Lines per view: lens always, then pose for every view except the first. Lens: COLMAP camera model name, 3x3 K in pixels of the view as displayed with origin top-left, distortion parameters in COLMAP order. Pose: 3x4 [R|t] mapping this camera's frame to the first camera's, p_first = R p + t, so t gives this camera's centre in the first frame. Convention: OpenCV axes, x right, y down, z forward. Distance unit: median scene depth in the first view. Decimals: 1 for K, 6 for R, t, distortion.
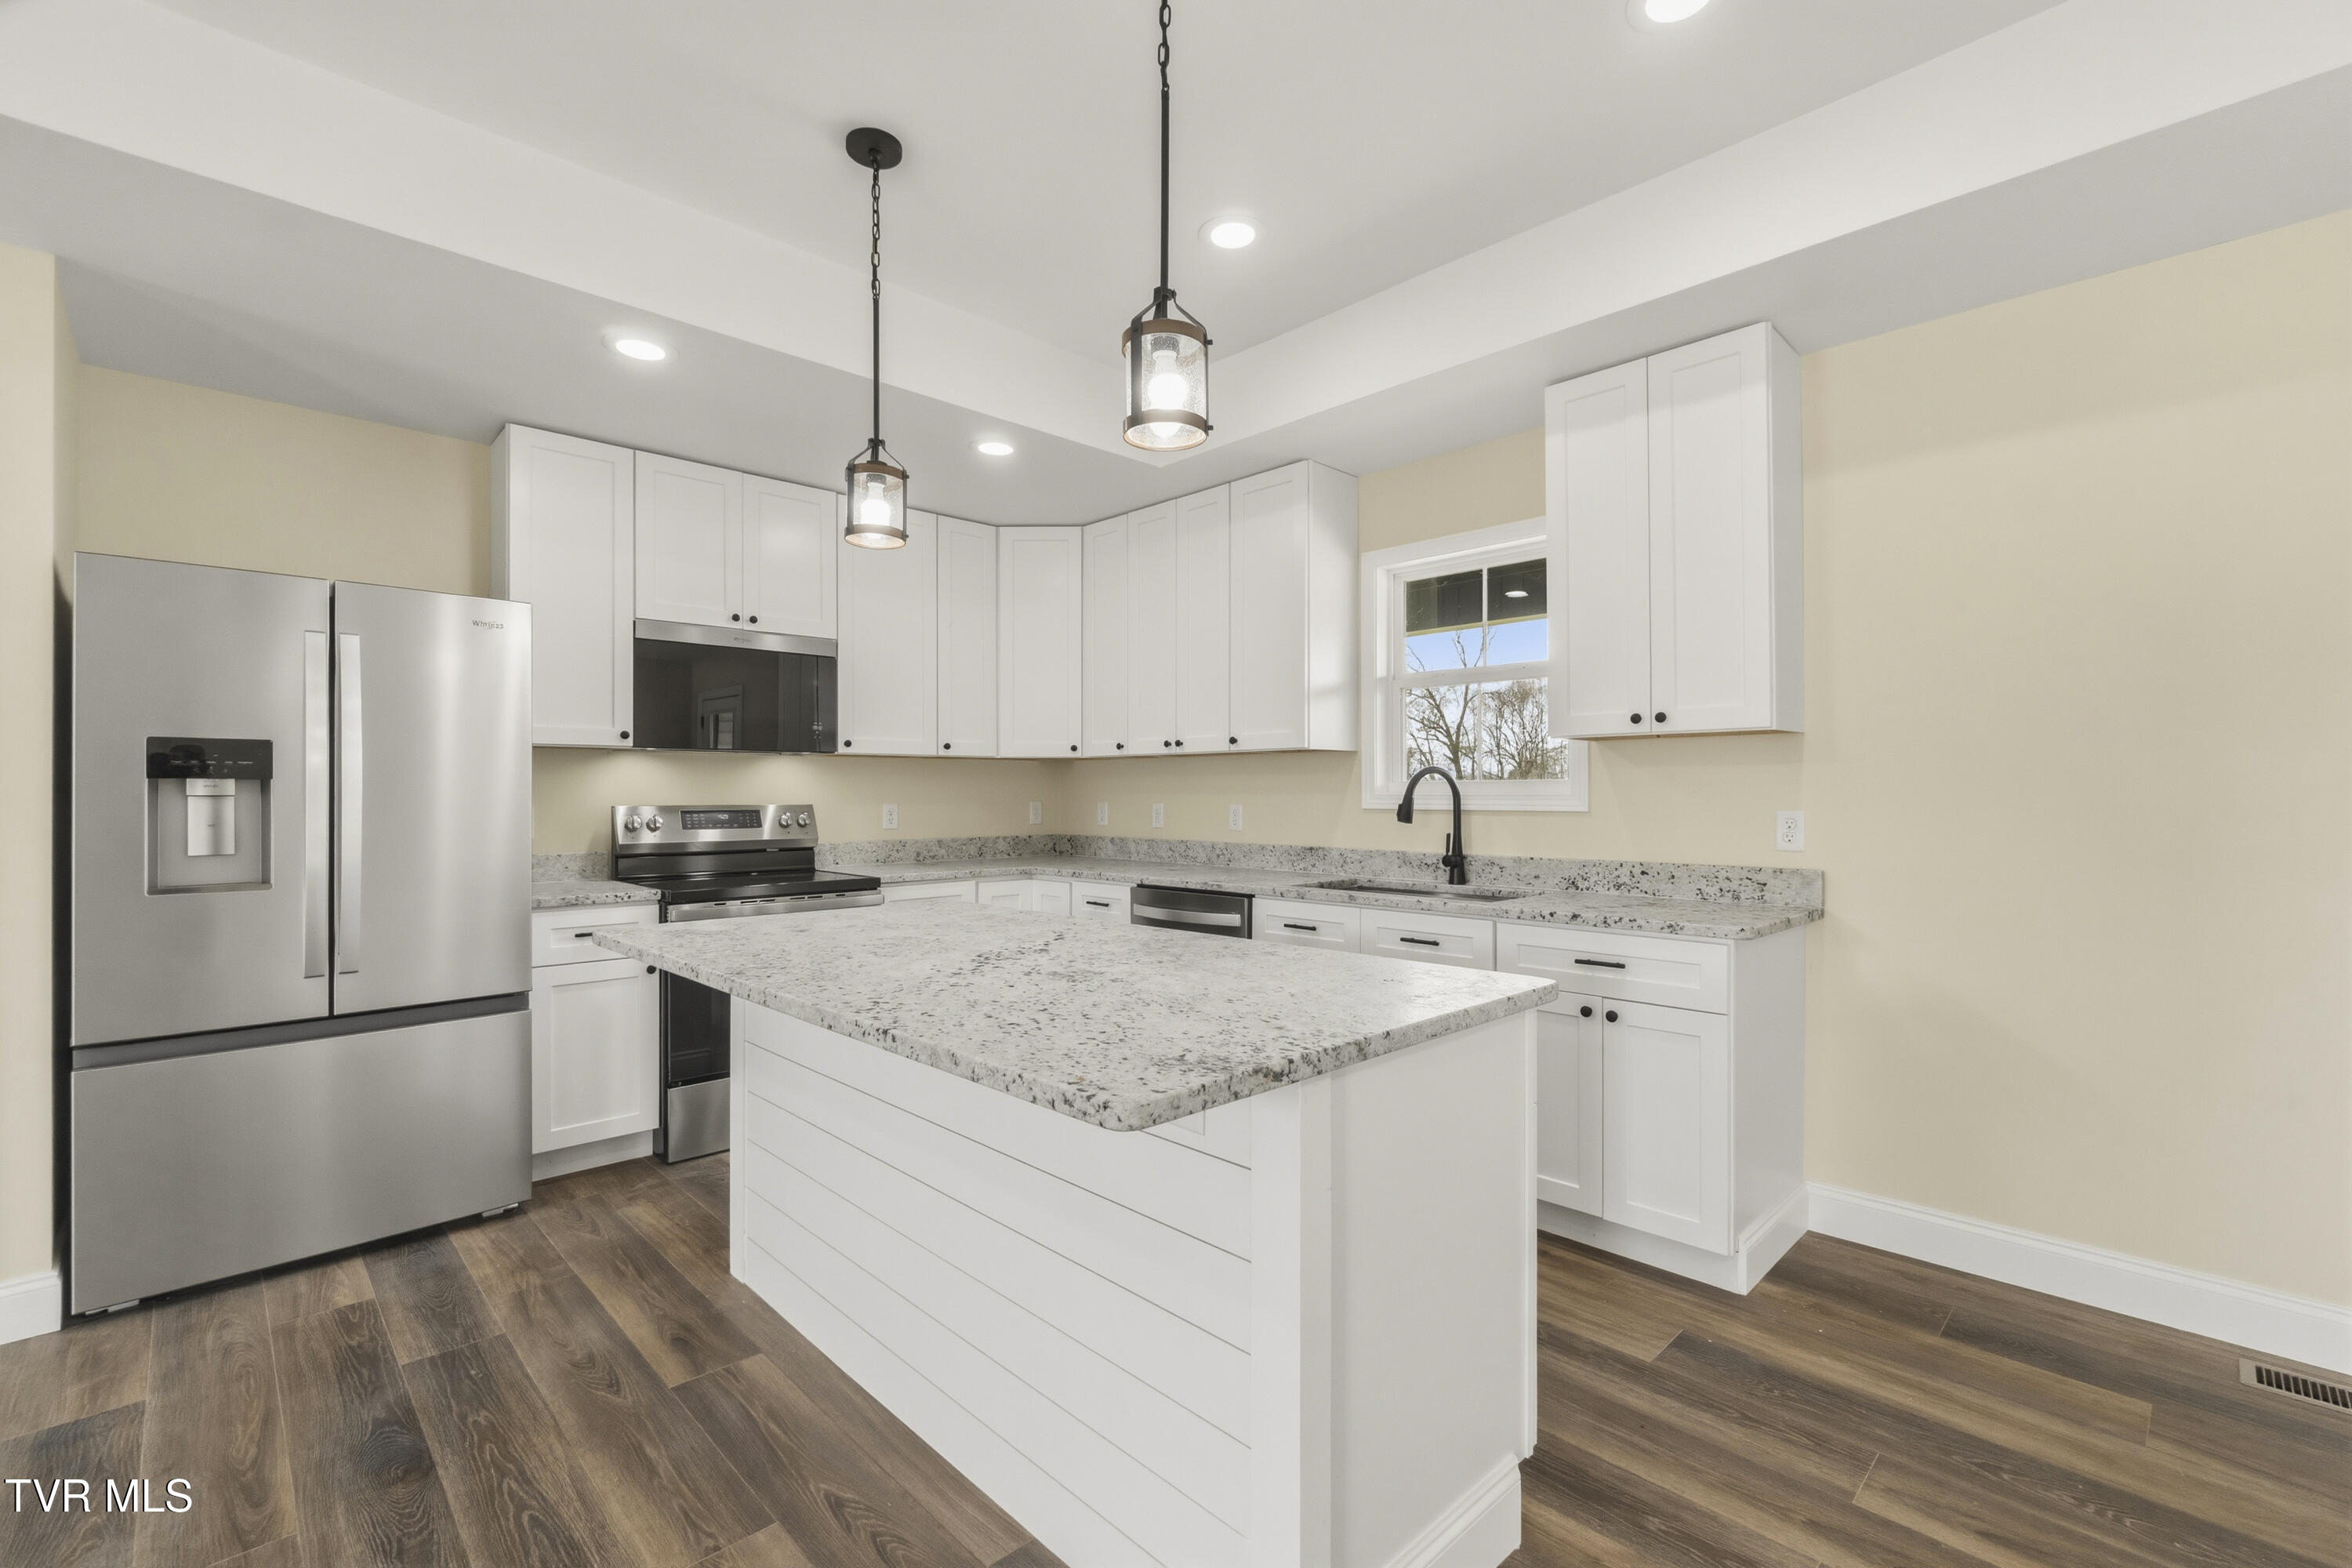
lens RADIAL K [[1011.7, 0, 1176.0], [0, 1011.7, 784.0], [0, 0, 1]] dist [-0.002295, 0.000031]
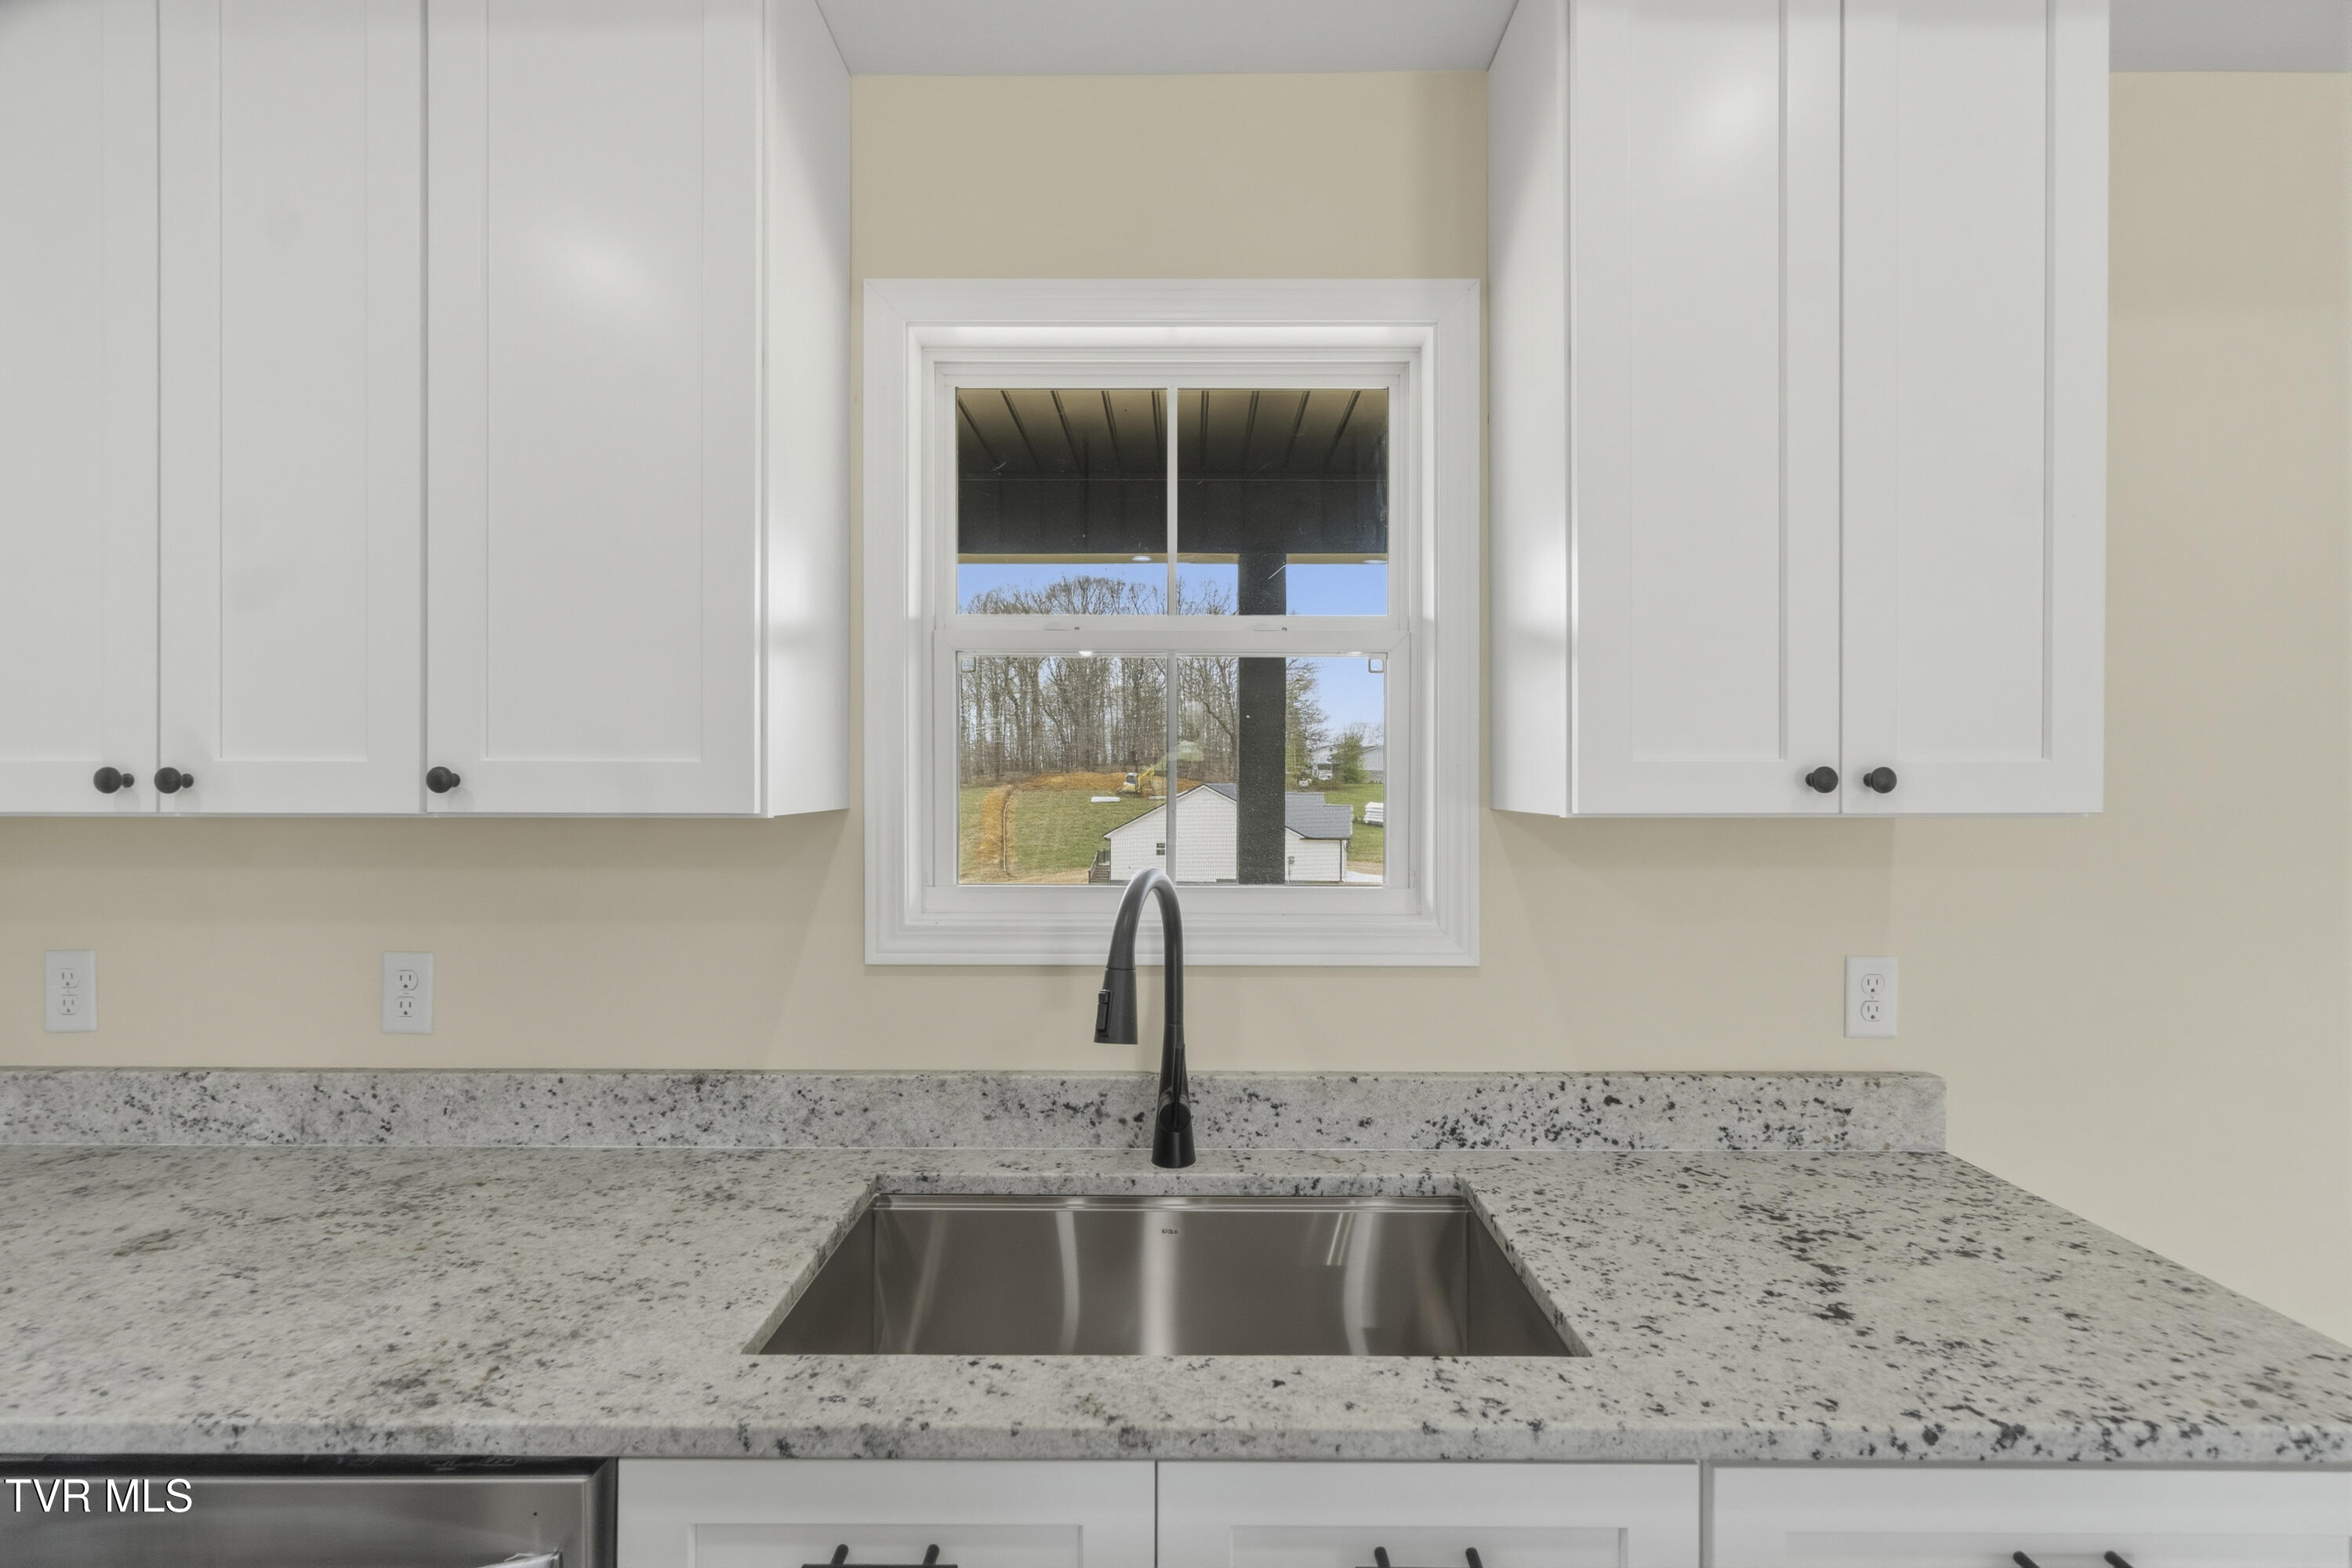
lens RADIAL K [[1011.7, 0, 1176.0], [0, 1011.7, 784.0], [0, 0, 1]] dist [-0.002295, 0.000031]
pose [[0.699816, -0.002467, 0.714319, -0.003034], [-0.008475, 0.999895, 0.011756, -0.053517], [-0.714273, -0.014281, 0.699721, 0.739651]]
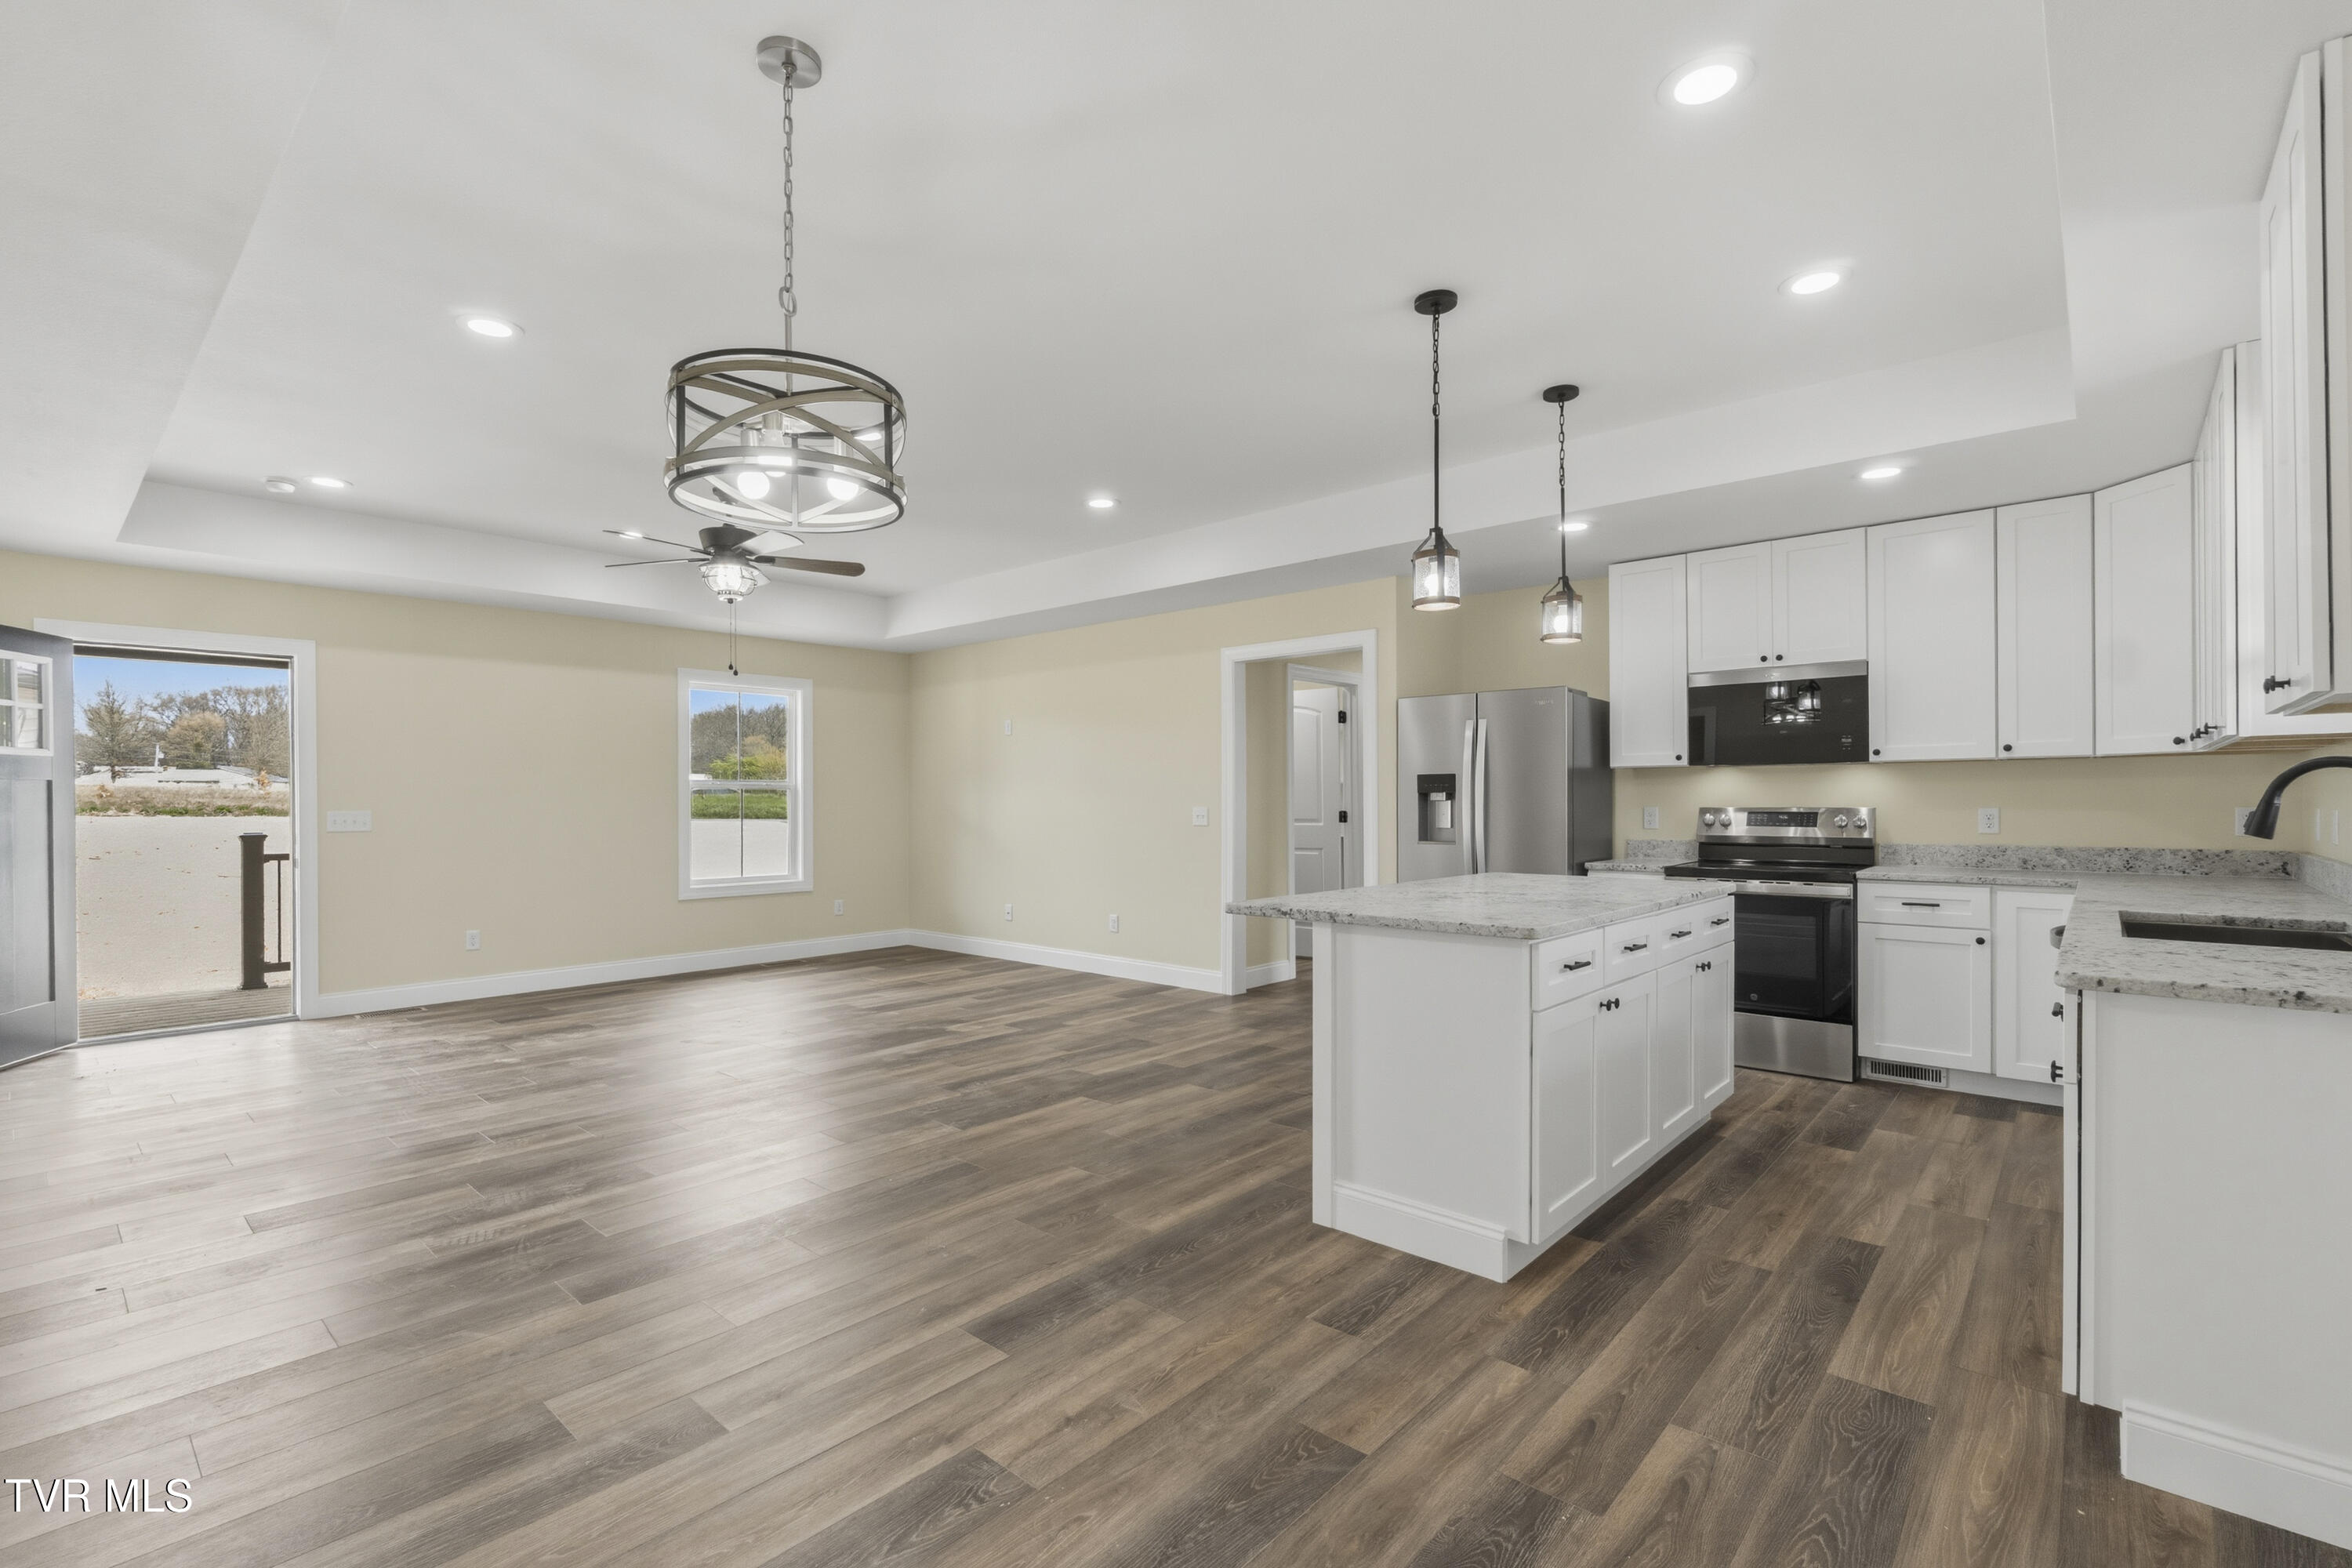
lens RADIAL K [[1047.0, 0, 1163.5], [0, 1047.0, 802.3], [0, 0, 1]] dist [-0.001090, -0.000213]
pose [[0.071280, 0.003155, -0.997451, 0.899903], [0.014086, 0.999892, 0.004169, -0.001696], [0.997357, -0.014348, 0.071228, 0.176745]]
